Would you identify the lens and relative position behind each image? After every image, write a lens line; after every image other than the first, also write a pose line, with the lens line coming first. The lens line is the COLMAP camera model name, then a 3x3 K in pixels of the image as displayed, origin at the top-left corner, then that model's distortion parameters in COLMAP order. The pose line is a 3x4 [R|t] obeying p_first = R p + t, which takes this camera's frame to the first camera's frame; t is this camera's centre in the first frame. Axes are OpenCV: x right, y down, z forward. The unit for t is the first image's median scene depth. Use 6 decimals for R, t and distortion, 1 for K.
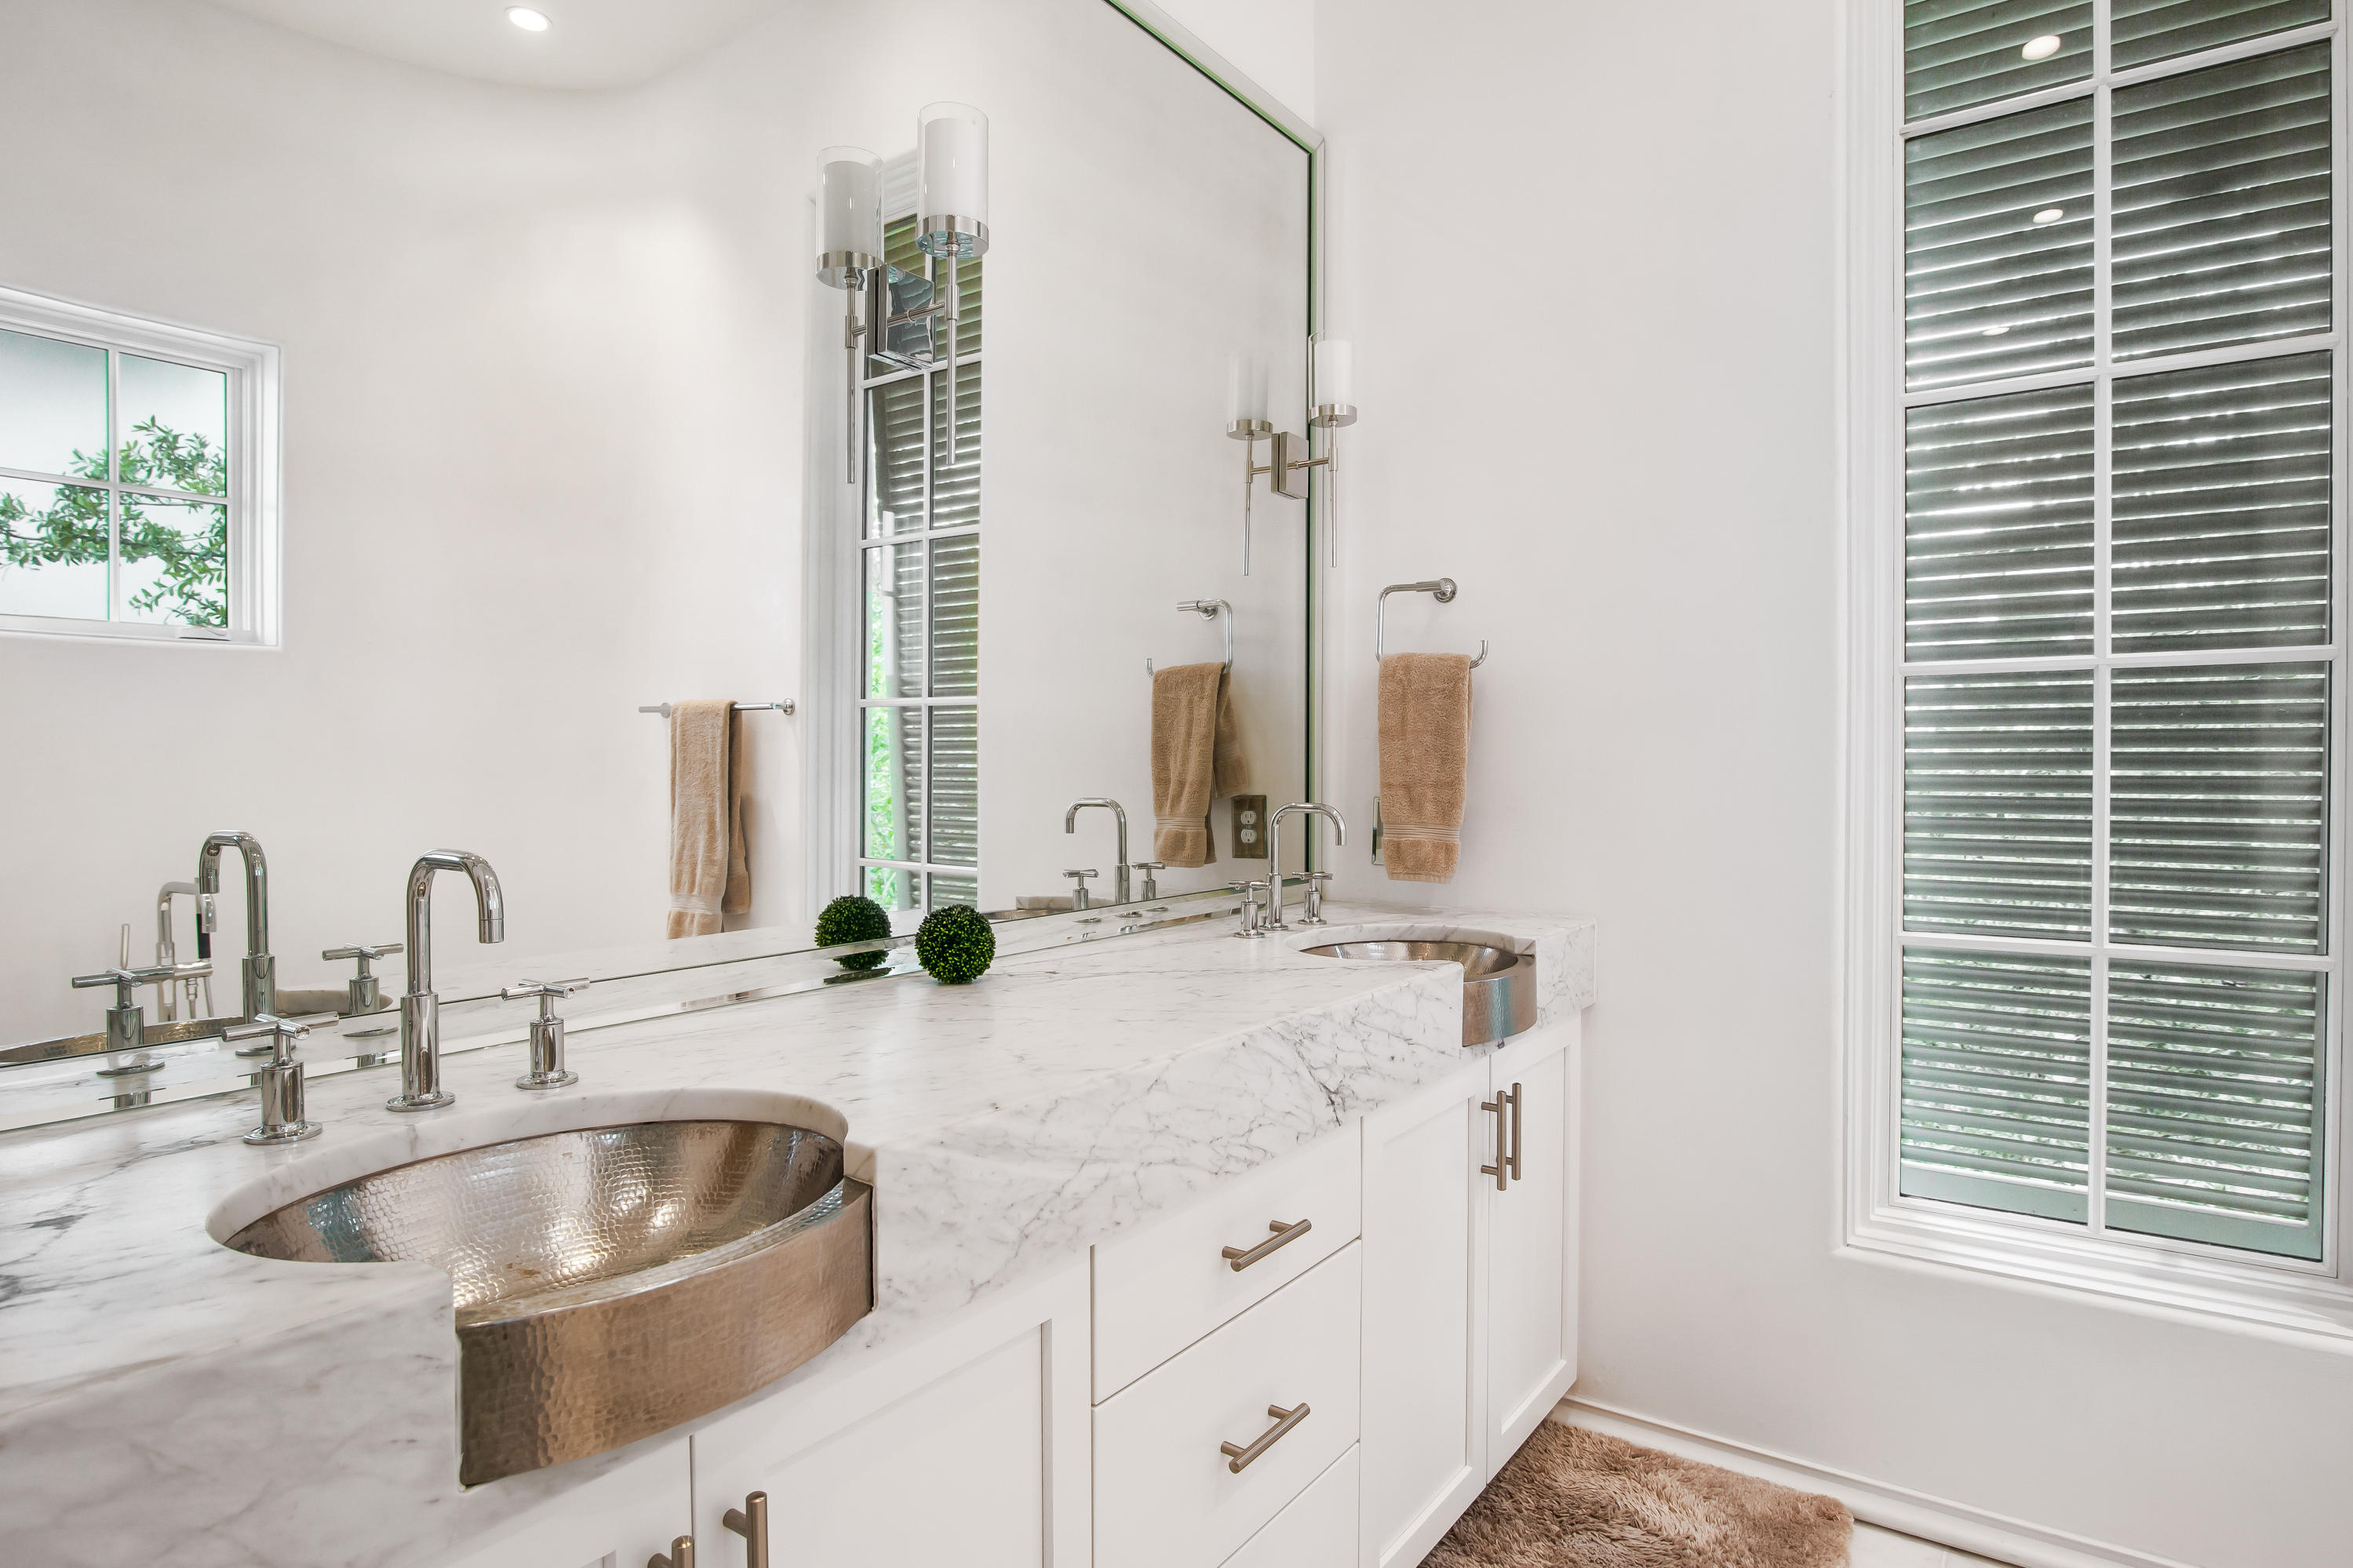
lens RADIAL K [[1289.1, 0, 1140.9], [0, 1289.1, 762.2], [0, 0, 1]] dist [-0.017822, 0.000627]
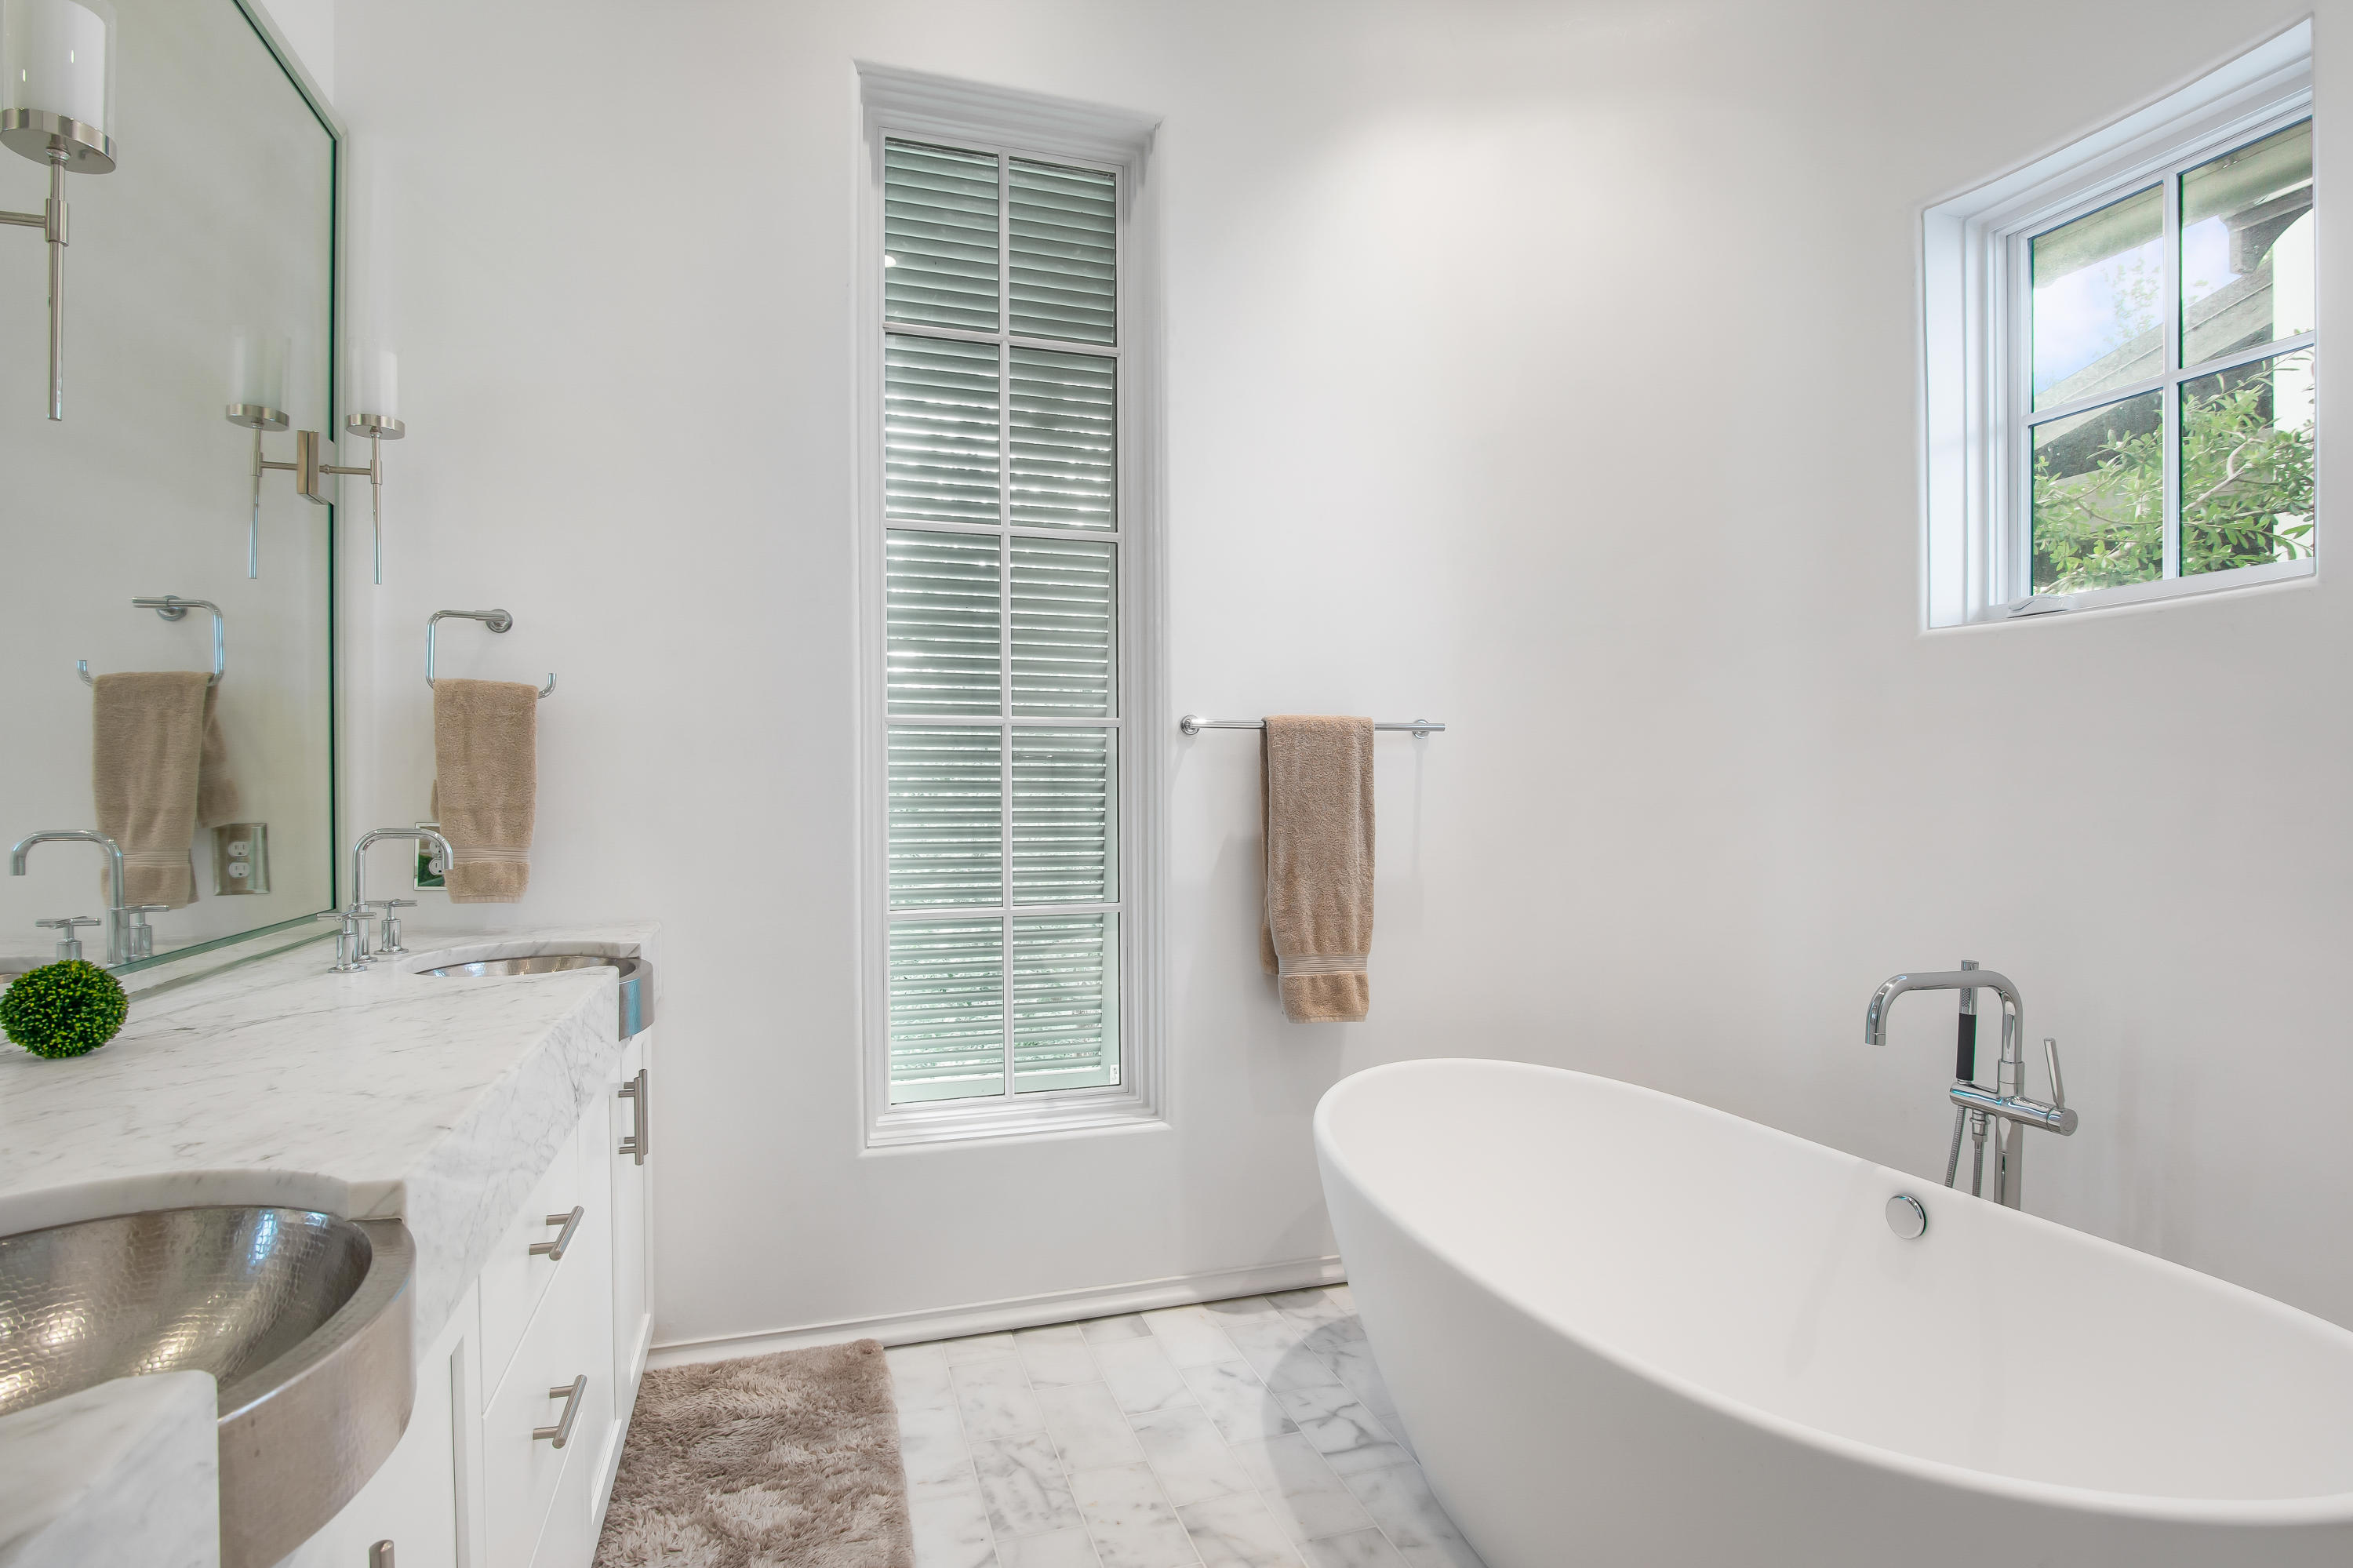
lens RADIAL K [[1198.9, 0, 1167.9], [0, 1198.9, 772.3], [0, 0, 1]] dist [-0.025389, -0.000313]
pose [[0.596959, 0.010867, 0.802198, -0.221572], [0.000402, 0.999904, -0.013845, 0.001774], [-0.802271, 0.008587, 0.596898, -0.000818]]
